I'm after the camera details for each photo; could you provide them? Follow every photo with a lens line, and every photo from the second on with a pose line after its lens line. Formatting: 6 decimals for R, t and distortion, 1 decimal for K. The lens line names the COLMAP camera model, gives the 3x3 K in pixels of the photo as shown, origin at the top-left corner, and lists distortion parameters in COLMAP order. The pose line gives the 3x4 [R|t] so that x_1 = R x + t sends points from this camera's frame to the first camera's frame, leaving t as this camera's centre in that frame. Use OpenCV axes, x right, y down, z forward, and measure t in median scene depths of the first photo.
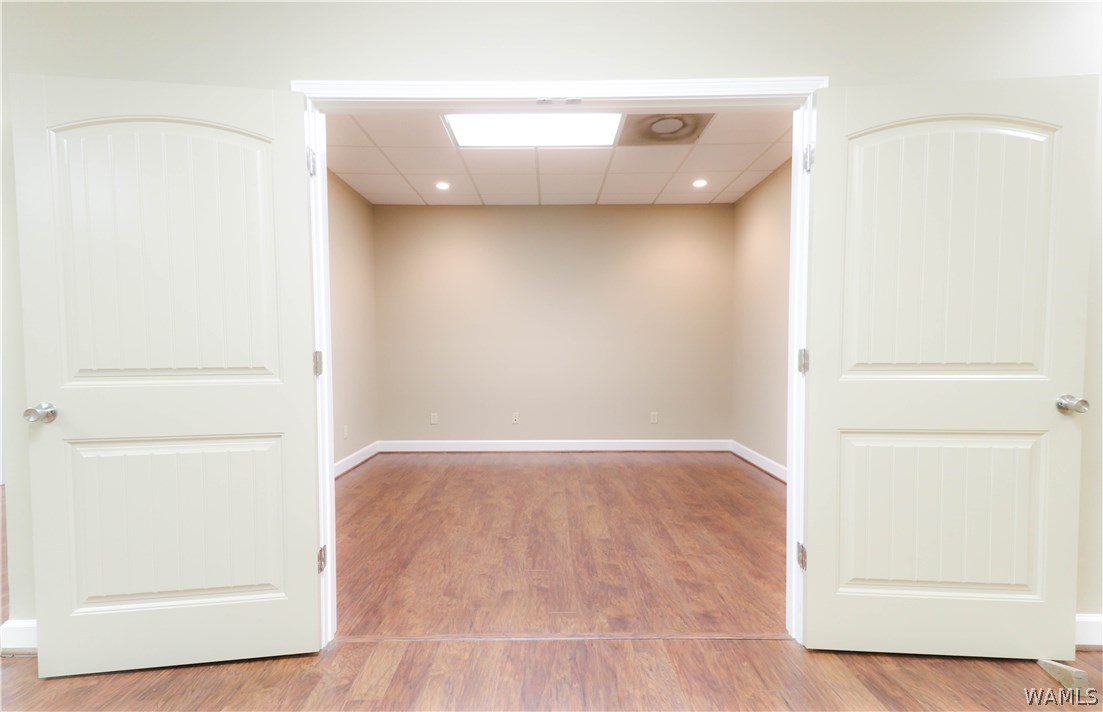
lens RADIAL K [[502.0, 0, 546.4], [0, 502.0, 370.1], [0, 0, 1]] dist [0.026547, 0.000024]
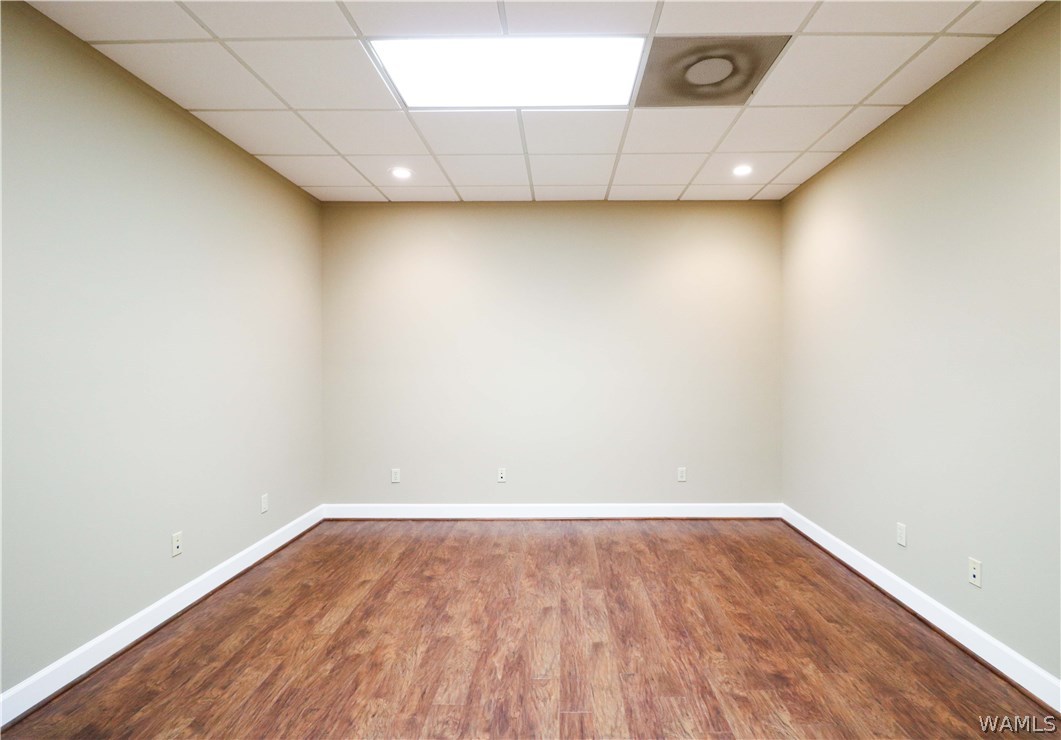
lens RADIAL K [[503.8, 0, 557.8], [0, 503.8, 365.8], [0, 0, 1]] dist [0.000538, -0.015725]
pose [[1.000000, 0.000875, 0.000240, 0.034678], [-0.000865, 0.999291, -0.037640, -0.061003], [-0.000272, 0.037639, 0.999291, 0.320849]]
